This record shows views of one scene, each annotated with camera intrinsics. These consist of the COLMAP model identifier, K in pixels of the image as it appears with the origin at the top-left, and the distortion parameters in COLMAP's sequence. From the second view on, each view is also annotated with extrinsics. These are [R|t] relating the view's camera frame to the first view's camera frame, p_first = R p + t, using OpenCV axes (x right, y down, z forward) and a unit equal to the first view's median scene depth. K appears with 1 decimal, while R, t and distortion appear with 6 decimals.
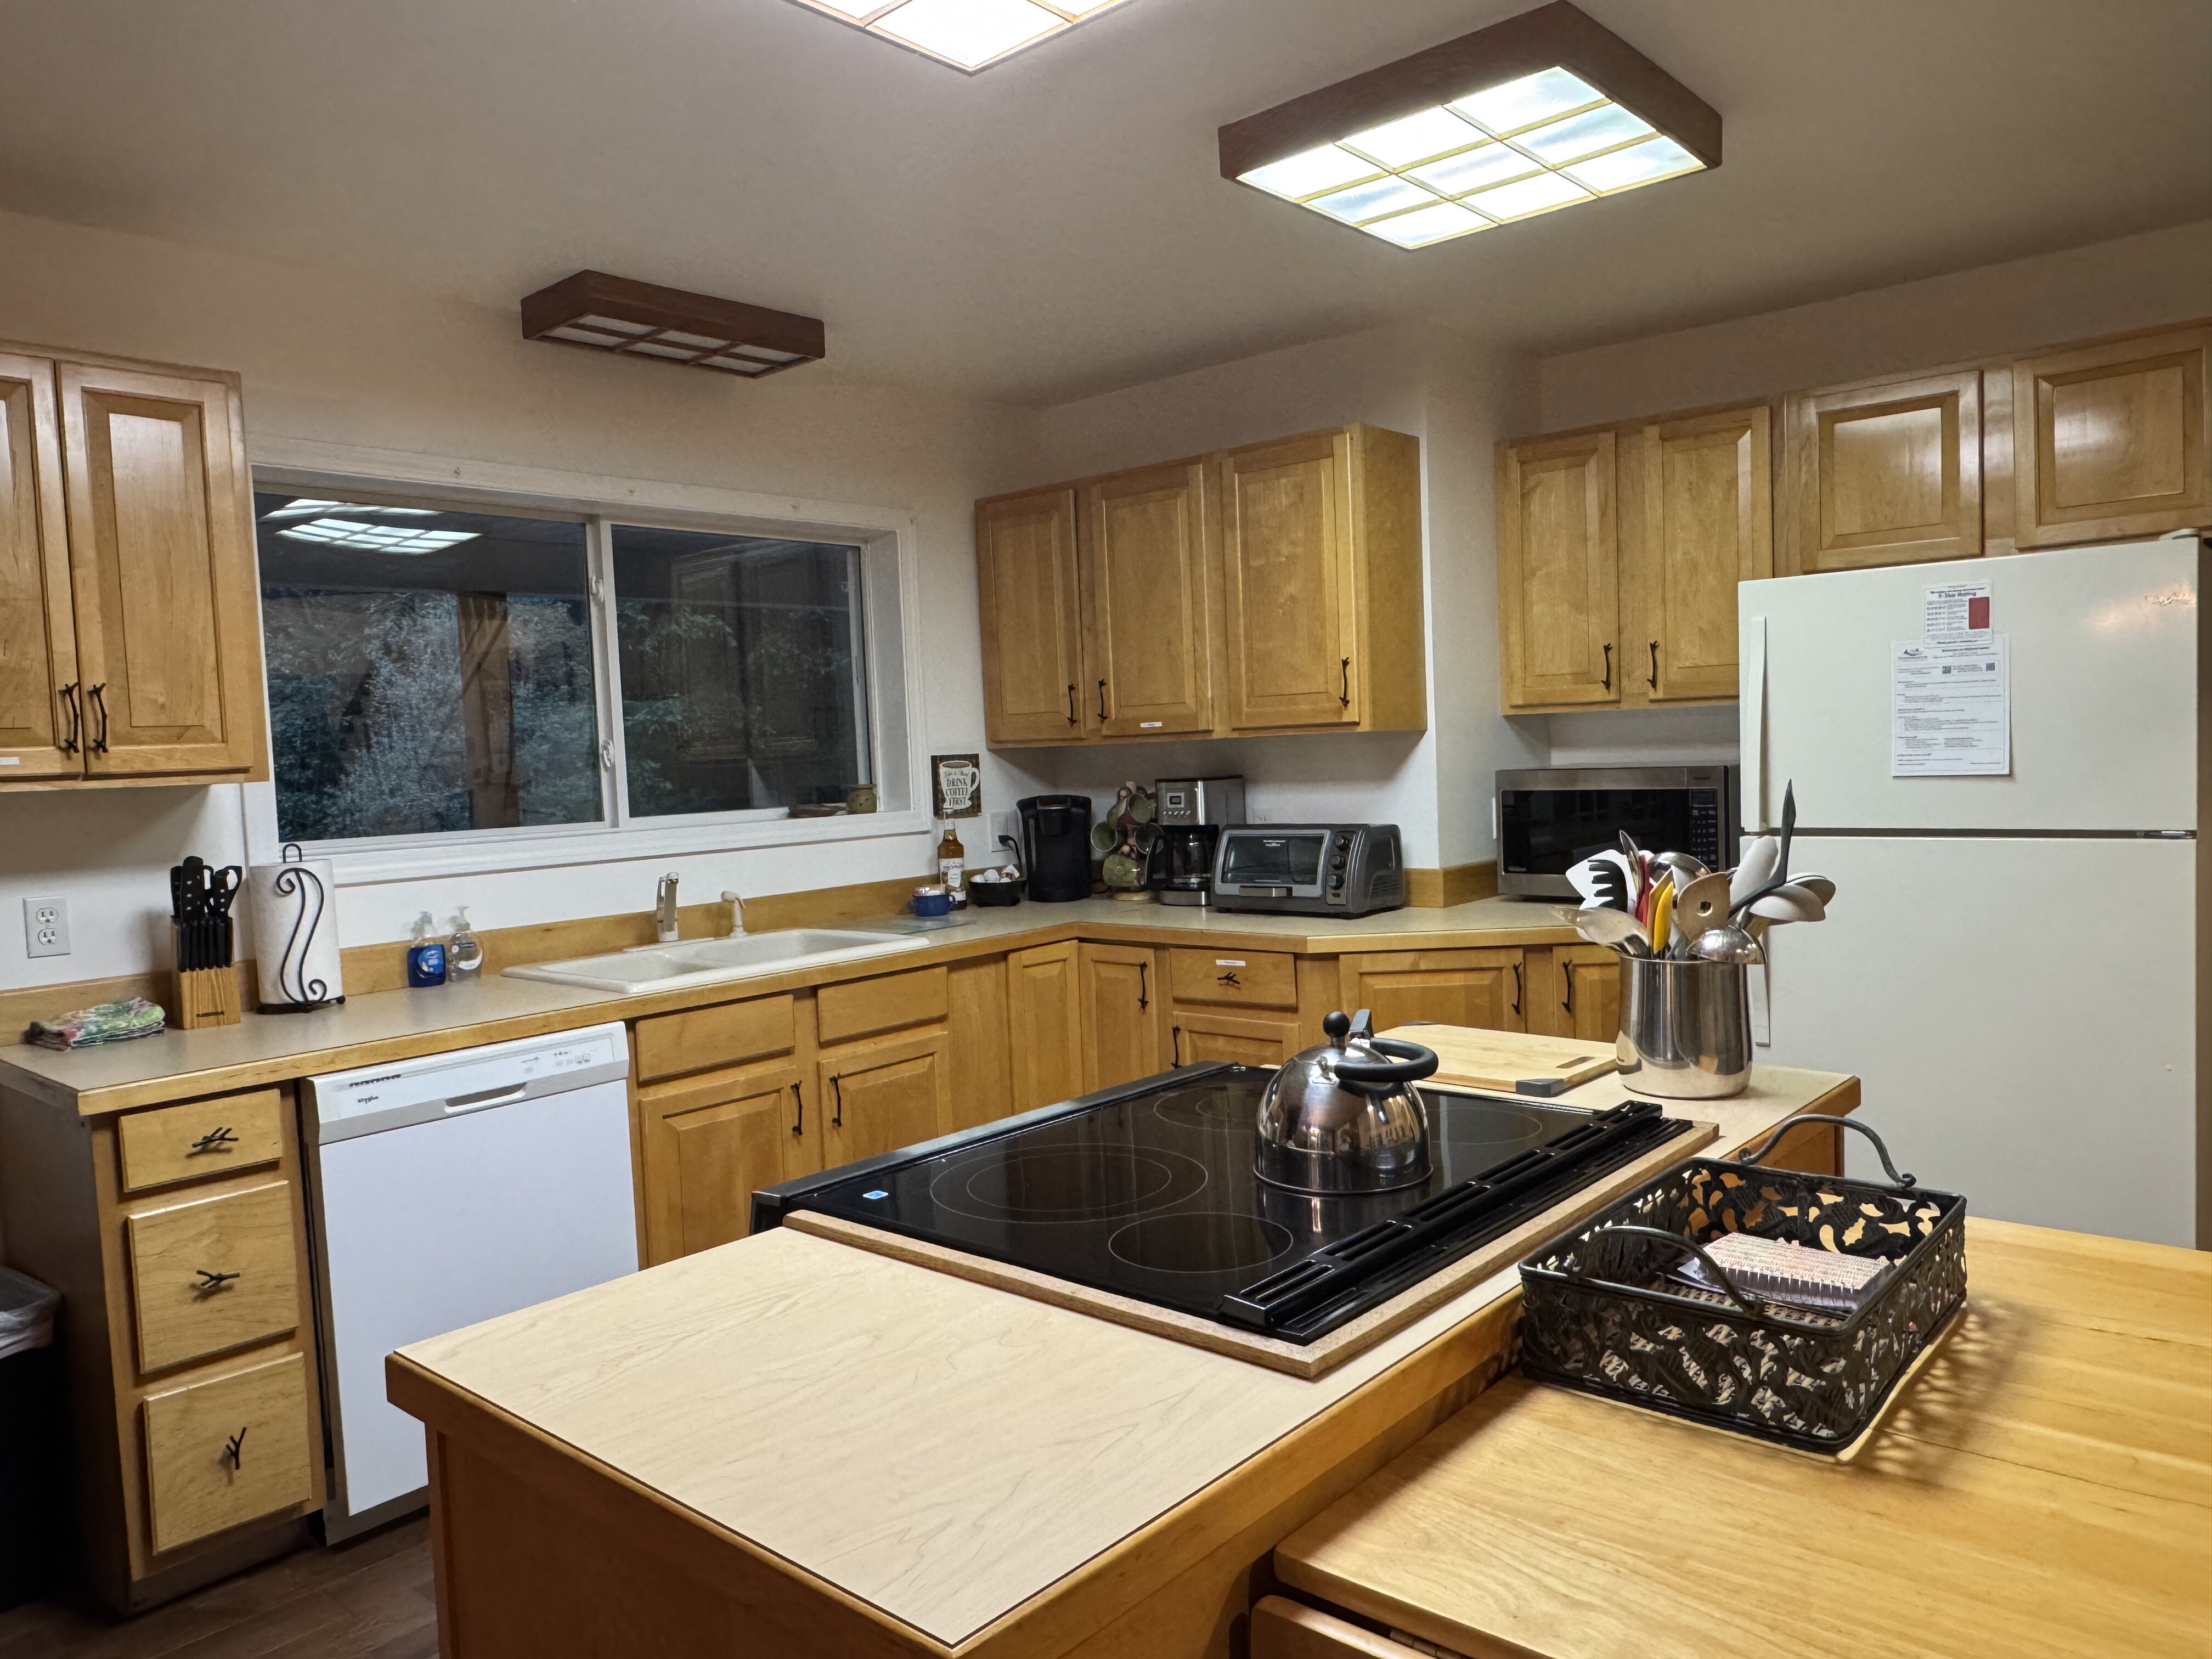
lens RADIAL K [[1522.2, 0, 1099.2], [0, 1522.2, 816.9], [0, 0, 1]] dist [-0.002552, 0.003913]
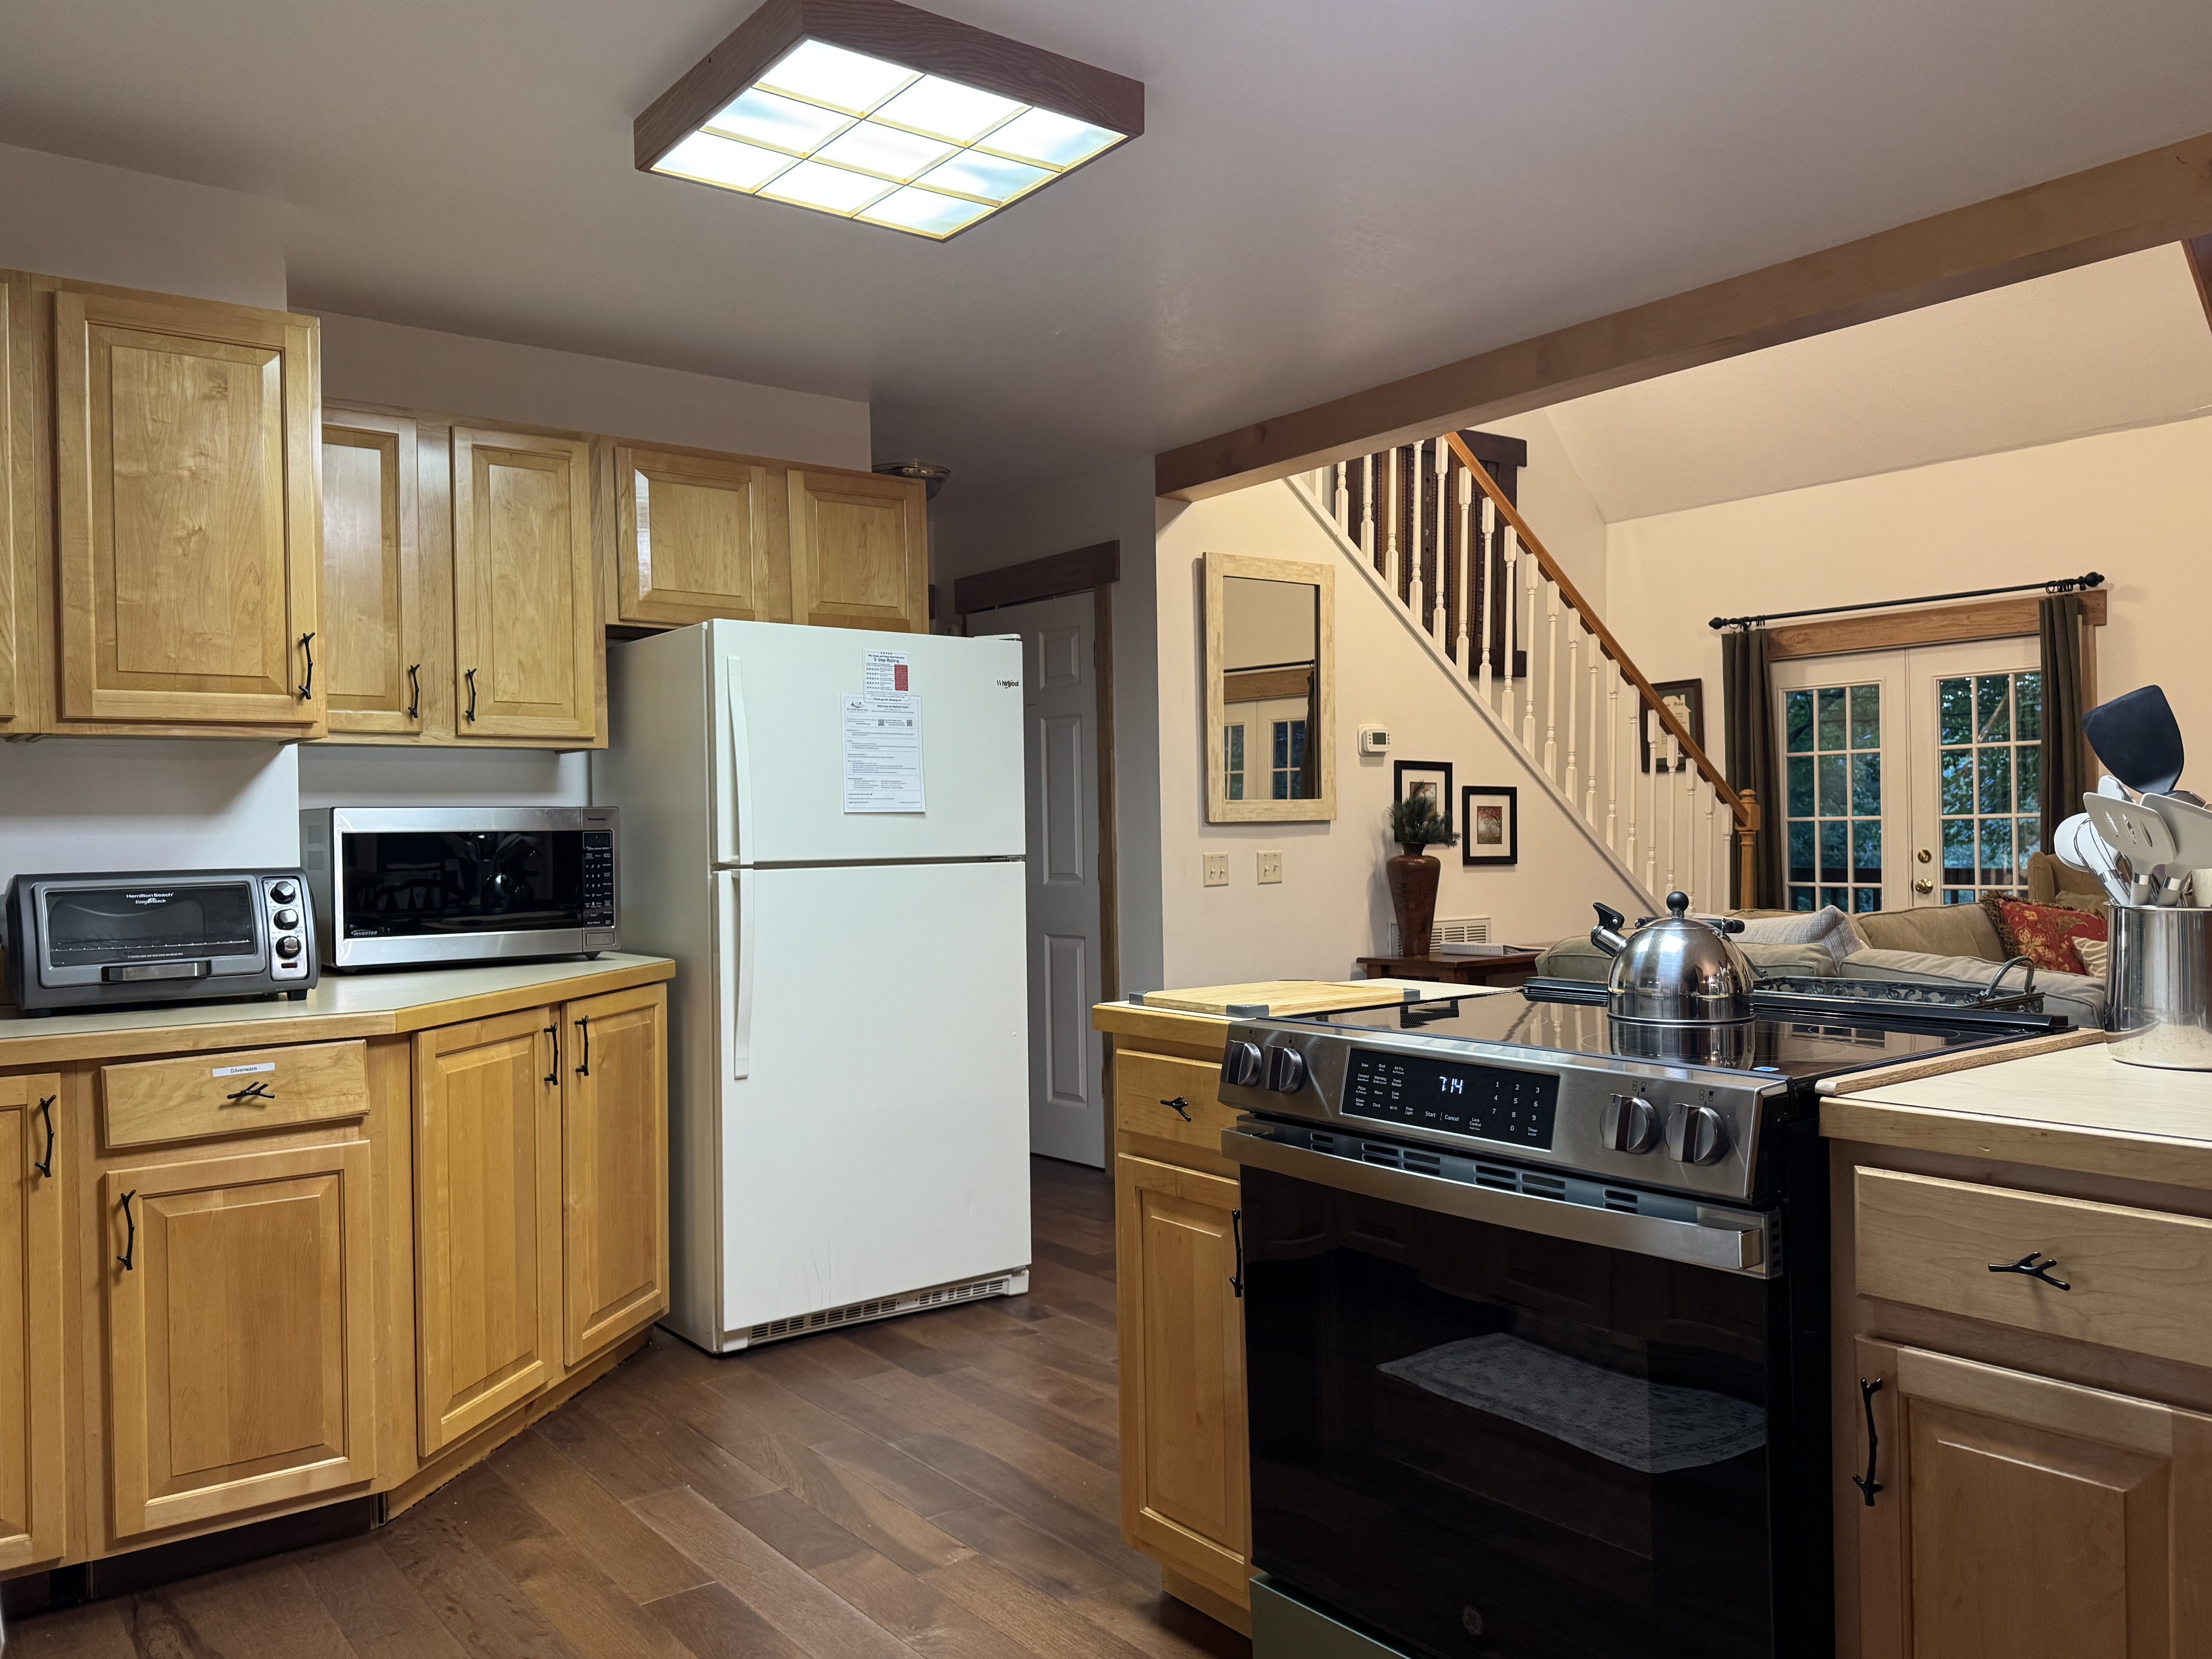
lens RADIAL K [[1651.4, 0, 1103.0], [0, 1651.4, 840.5], [0, 0, 1]] dist [0.019284, -0.013922]
pose [[0.195420, 0.031406, 0.980217, -0.561147], [0.050635, 0.997831, -0.042065, 0.048075], [-0.979412, 0.057853, 0.193406, 0.514318]]
